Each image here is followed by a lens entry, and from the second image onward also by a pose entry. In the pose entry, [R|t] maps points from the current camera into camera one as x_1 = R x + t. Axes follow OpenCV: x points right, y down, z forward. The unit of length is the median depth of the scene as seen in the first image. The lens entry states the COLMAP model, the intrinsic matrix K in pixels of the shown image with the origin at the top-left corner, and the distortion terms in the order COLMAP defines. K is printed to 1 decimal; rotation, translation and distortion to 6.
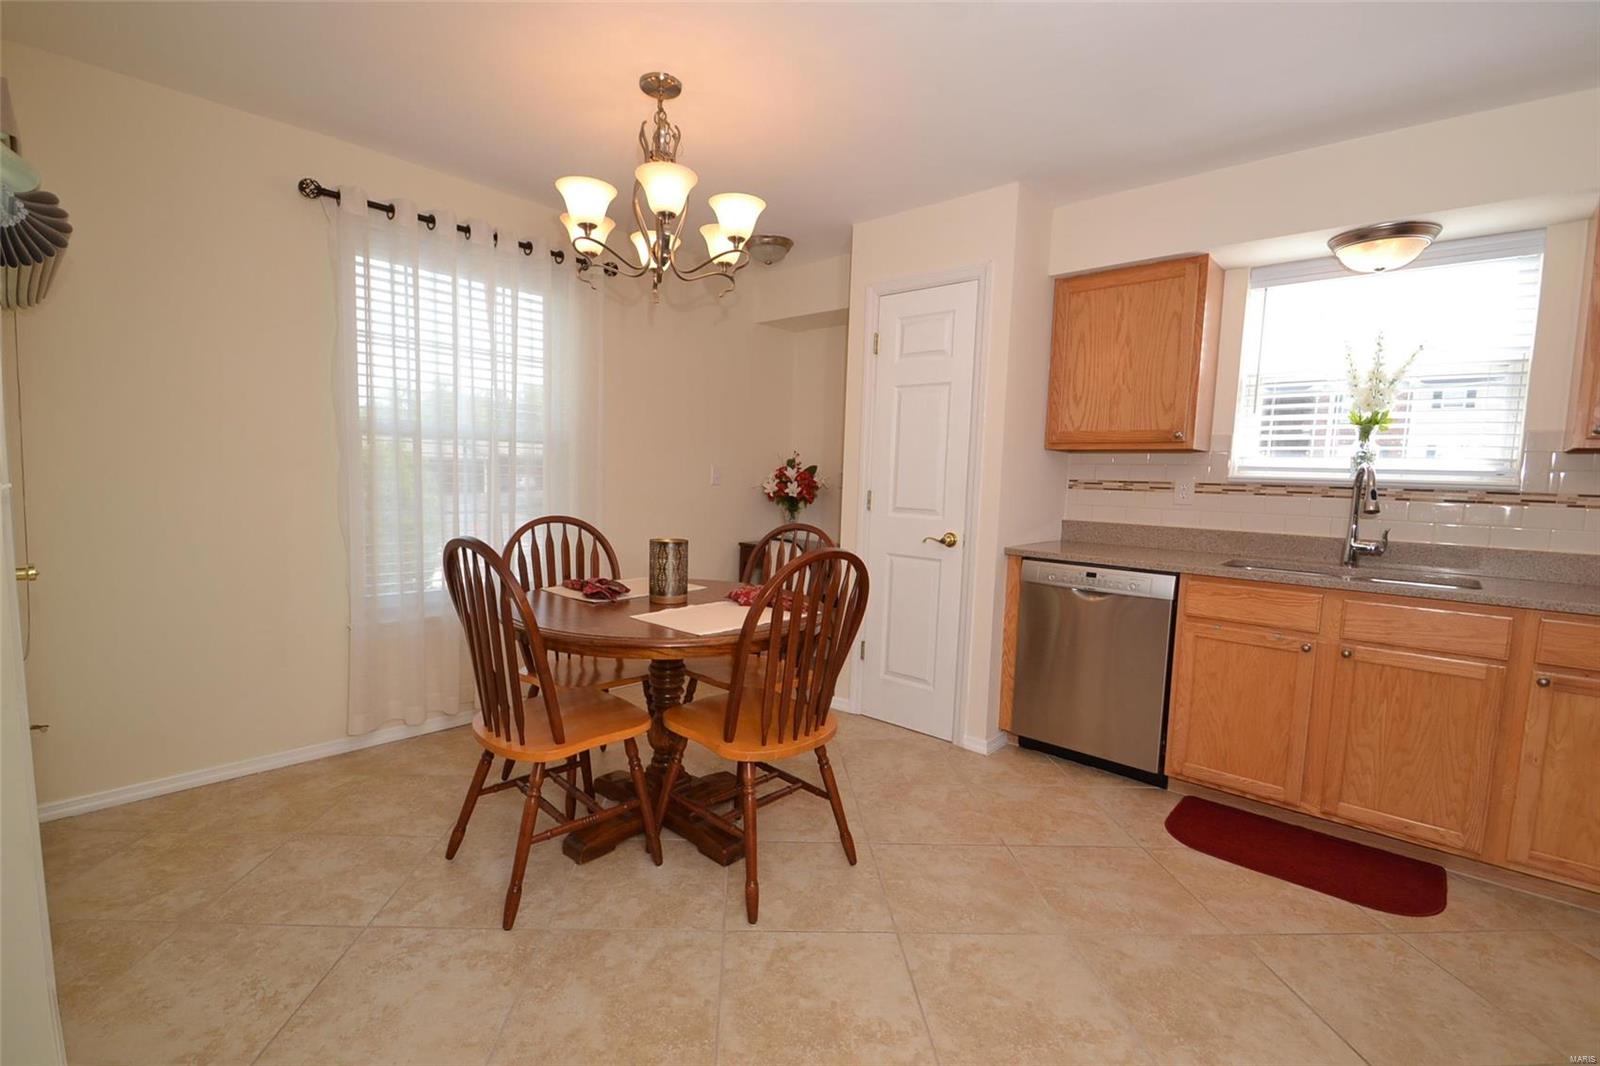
lens RADIAL K [[719.5, 0, 772.7], [0, 719.5, 541.3], [0, 0, 1]] dist [-0.001208, -0.001048]
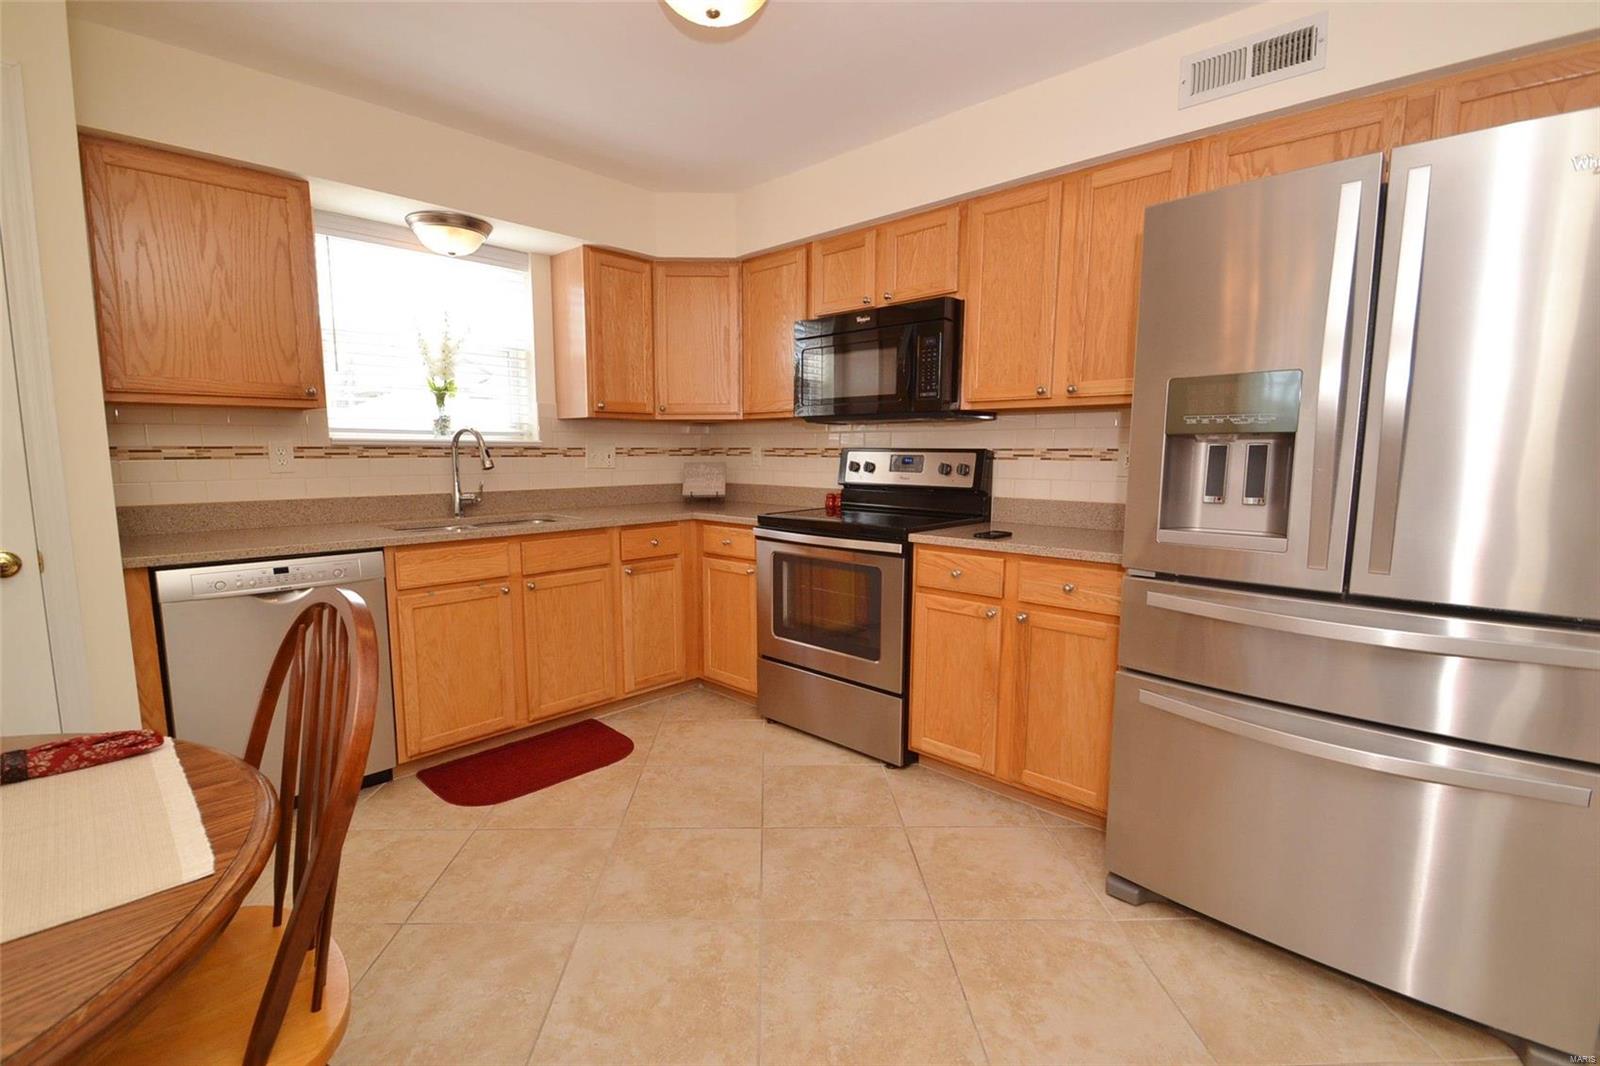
lens RADIAL K [[719.5, 0, 772.7], [0, 719.5, 541.3], [0, 0, 1]] dist [-0.001208, -0.001048]
pose [[0.024566, -0.157542, 0.987207, -0.325279], [0.092193, 0.983654, 0.154681, -0.059064], [-0.995438, 0.087214, 0.038689, 0.472746]]
